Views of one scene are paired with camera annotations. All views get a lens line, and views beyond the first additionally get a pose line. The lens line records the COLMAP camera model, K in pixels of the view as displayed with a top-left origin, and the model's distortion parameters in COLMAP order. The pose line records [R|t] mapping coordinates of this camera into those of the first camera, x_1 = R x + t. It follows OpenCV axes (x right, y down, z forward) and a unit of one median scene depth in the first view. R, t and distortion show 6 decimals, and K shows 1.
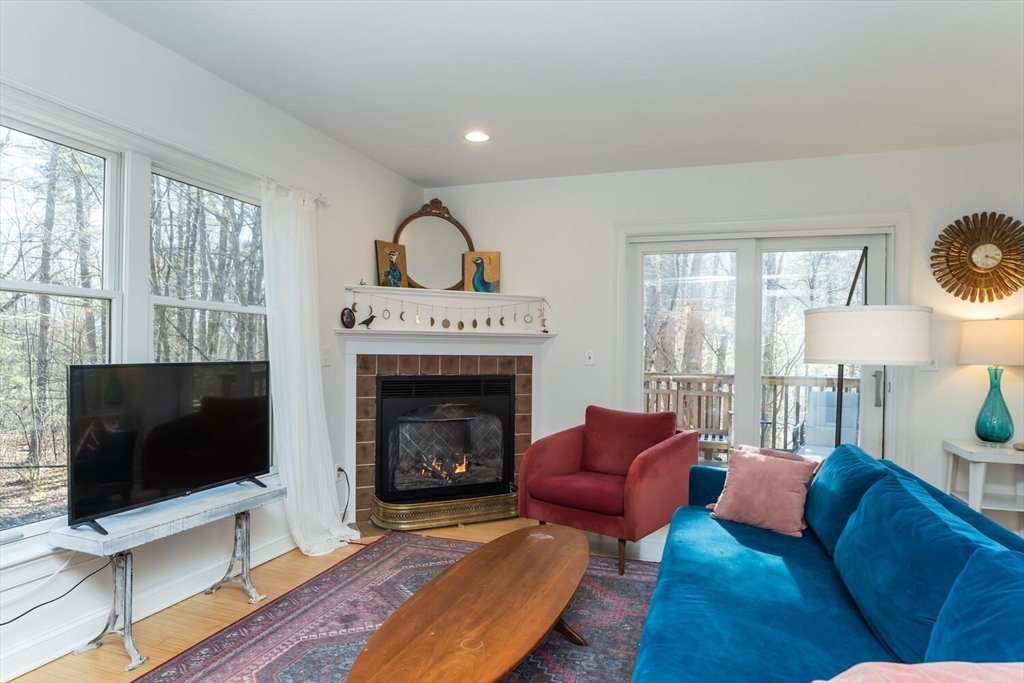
lens RADIAL K [[595.9, 0, 520.6], [0, 595.9, 345.8], [0, 0, 1]] dist [-0.005474, 0.002175]
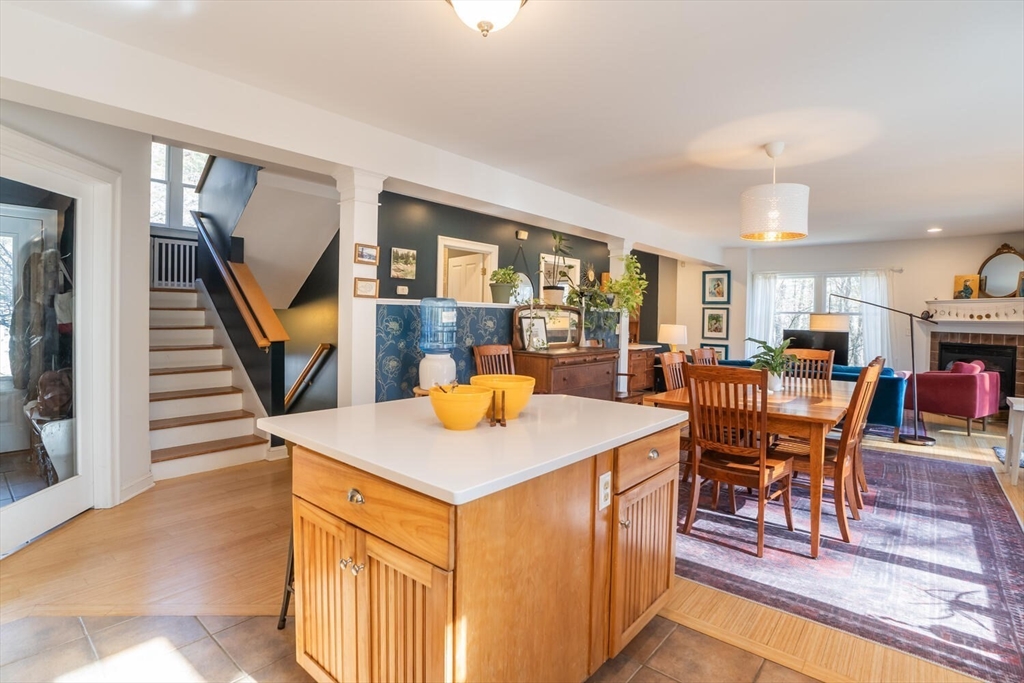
lens RADIAL K [[502.4, 0, 507.7], [0, 502.4, 320.9], [0, 0, 1]] dist [-0.023128, 0.004418]
pose [[-0.391299, -0.011993, -0.920185, 1.825797], [-0.022038, 0.999750, -0.003658, 0.015199], [0.920000, 0.018848, -0.391466, 0.242487]]
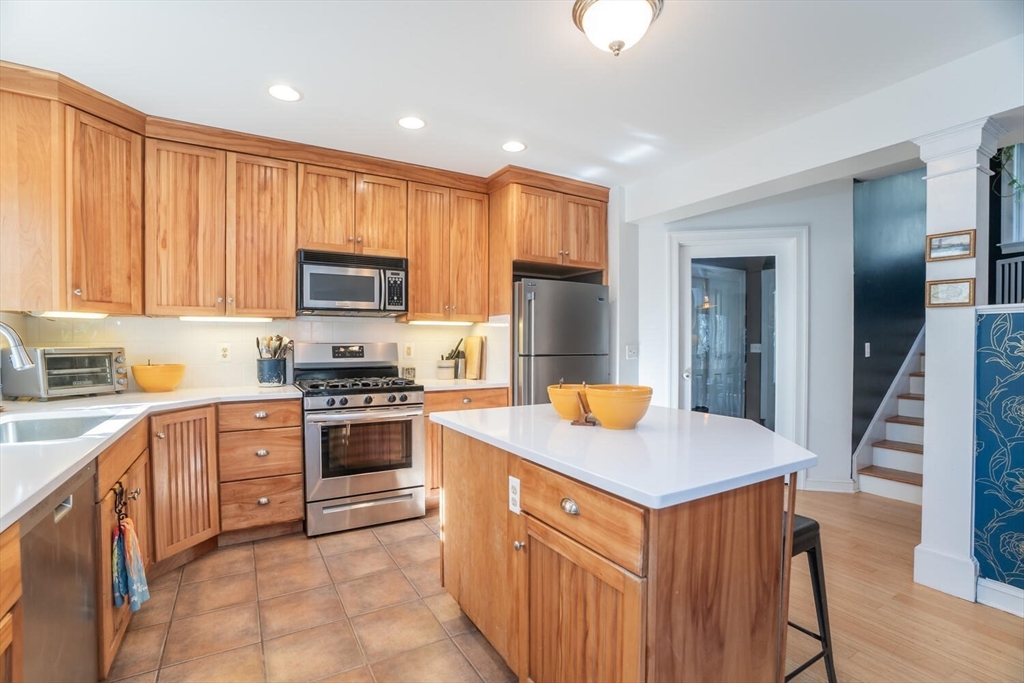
lens RADIAL K [[472.5, 0, 508.7], [0, 472.5, 346.0], [0, 0, 1]] dist [-0.047591, 0.009603]
pose [[-0.738436, -0.021146, 0.673992, 1.231238], [-0.011378, 0.999757, 0.018901, 0.019107], [-0.674228, 0.006288, -0.738497, 0.421322]]
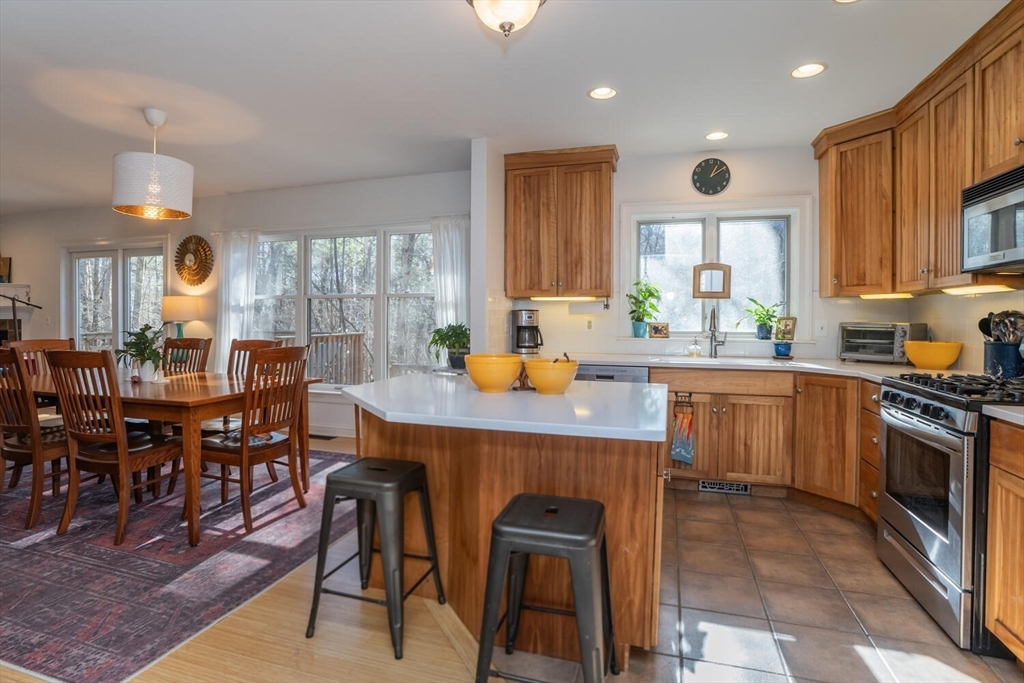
lens RADIAL K [[517.8, 0, 500.0], [0, 517.8, 321.4], [0, 0, 1]] dist [-0.051840, 0.013360]
pose [[0.999913, -0.008215, -0.010334, 1.442143], [0.008317, 0.999917, 0.009864, 0.023265], [0.010252, -0.009950, 0.999898, -0.423615]]
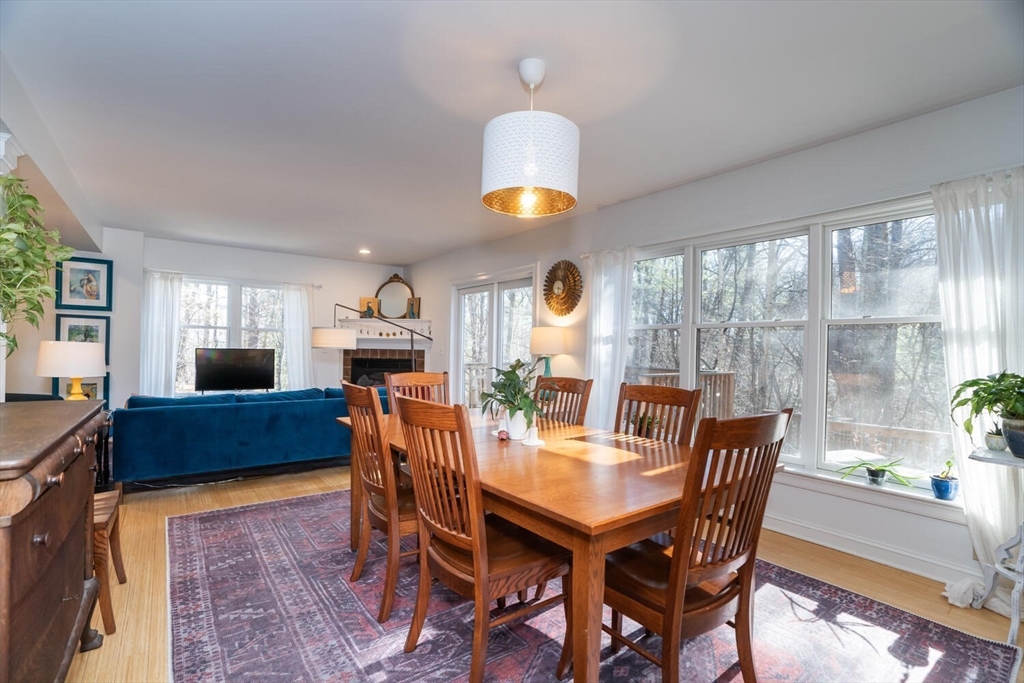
lens RADIAL K [[472.5, 0, 508.7], [0, 472.5, 349.2], [0, 0, 1]] dist [-0.047591, 0.009603]
pose [[0.805854, 0.003038, -0.592106, 1.203854], [-0.007938, 0.999952, -0.005672, 0.022276], [0.592060, 0.009271, 0.805840, -0.094768]]
